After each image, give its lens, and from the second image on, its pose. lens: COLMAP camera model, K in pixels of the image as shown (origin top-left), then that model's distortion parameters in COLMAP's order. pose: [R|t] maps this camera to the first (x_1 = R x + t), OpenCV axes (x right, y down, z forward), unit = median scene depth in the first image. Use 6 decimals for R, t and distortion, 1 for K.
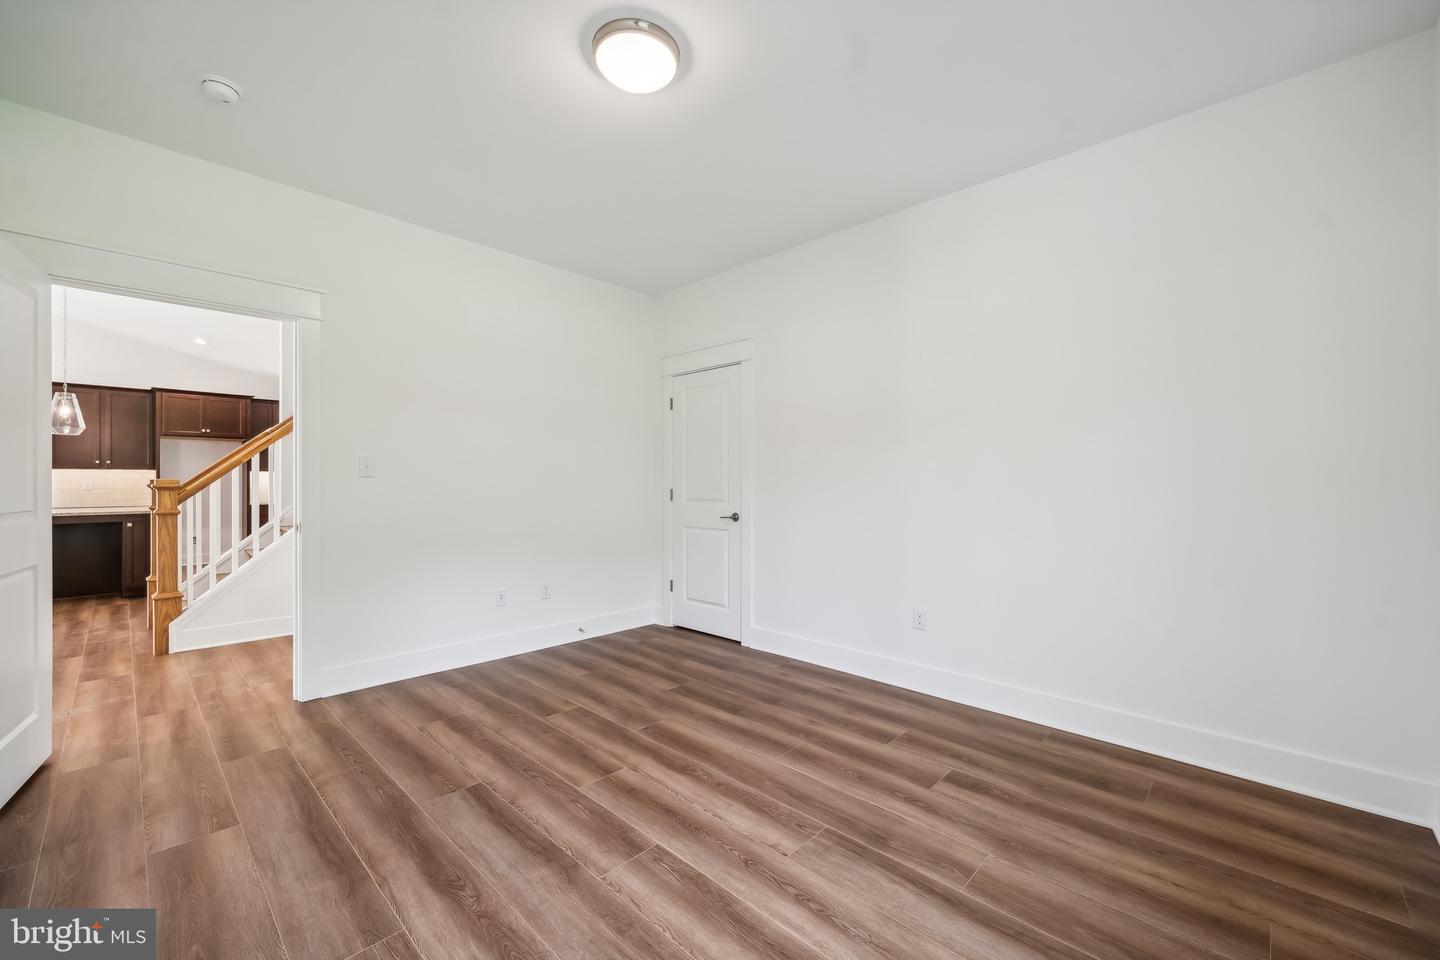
lens RADIAL K [[585.1, 0, 718.1], [0, 585.1, 486.5], [0, 0, 1]] dist [-0.000993, -0.000203]
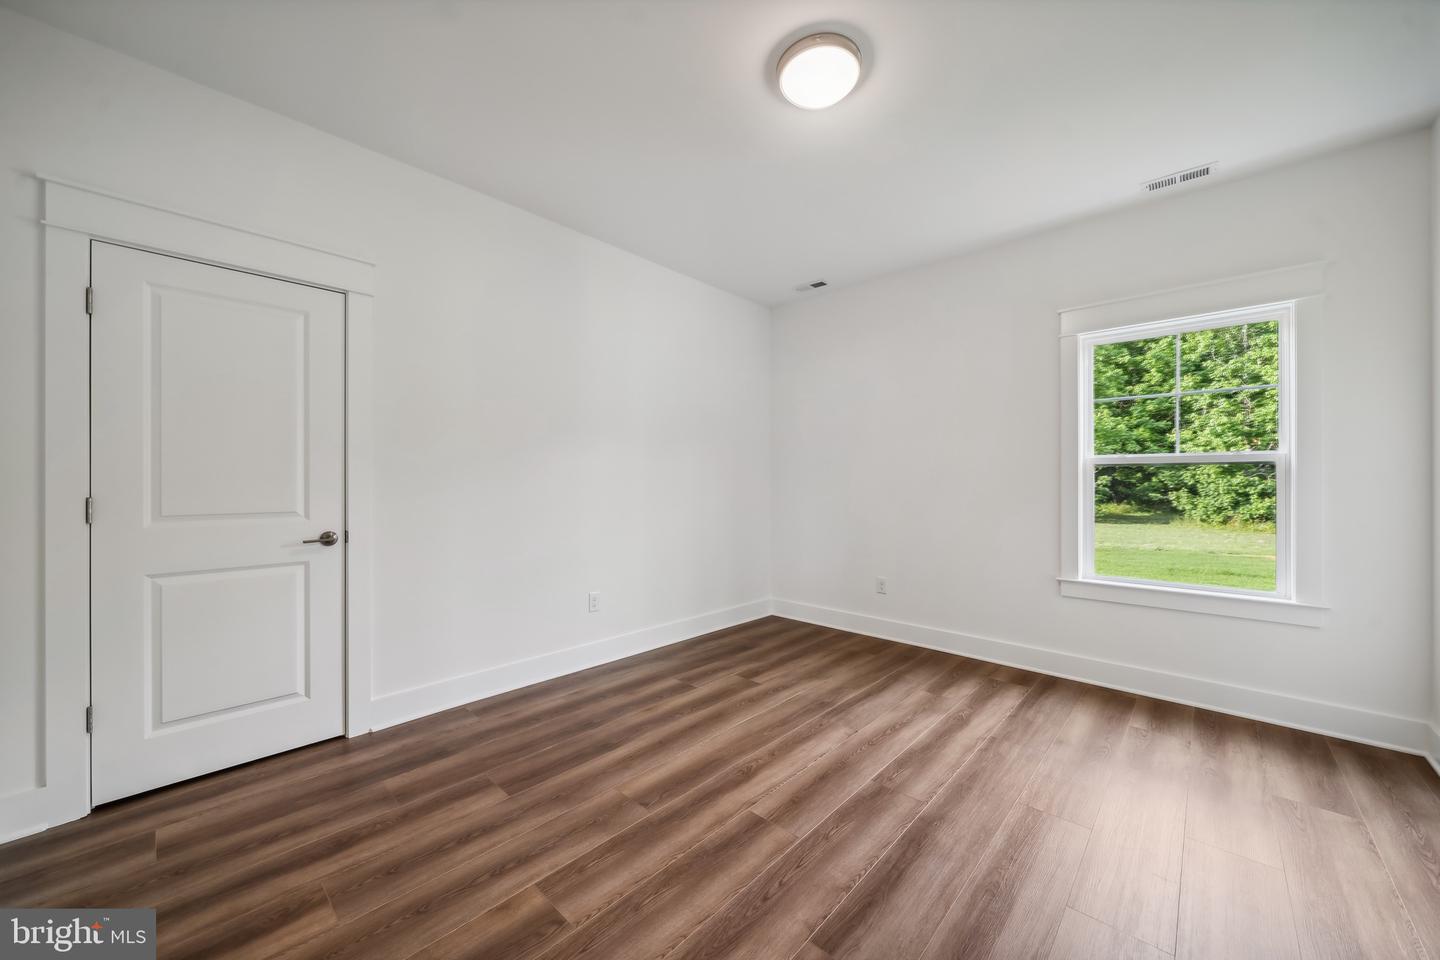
lens RADIAL K [[534.0, 0, 716.5], [0, 534.0, 479.7], [0, 0, 1]] dist [-0.002180, -0.000173]
pose [[-0.027664, 0.003816, 0.999610, -0.886843], [0.002587, 0.999990, -0.003746, -0.011738], [-0.999614, 0.002483, -0.027674, 0.987513]]
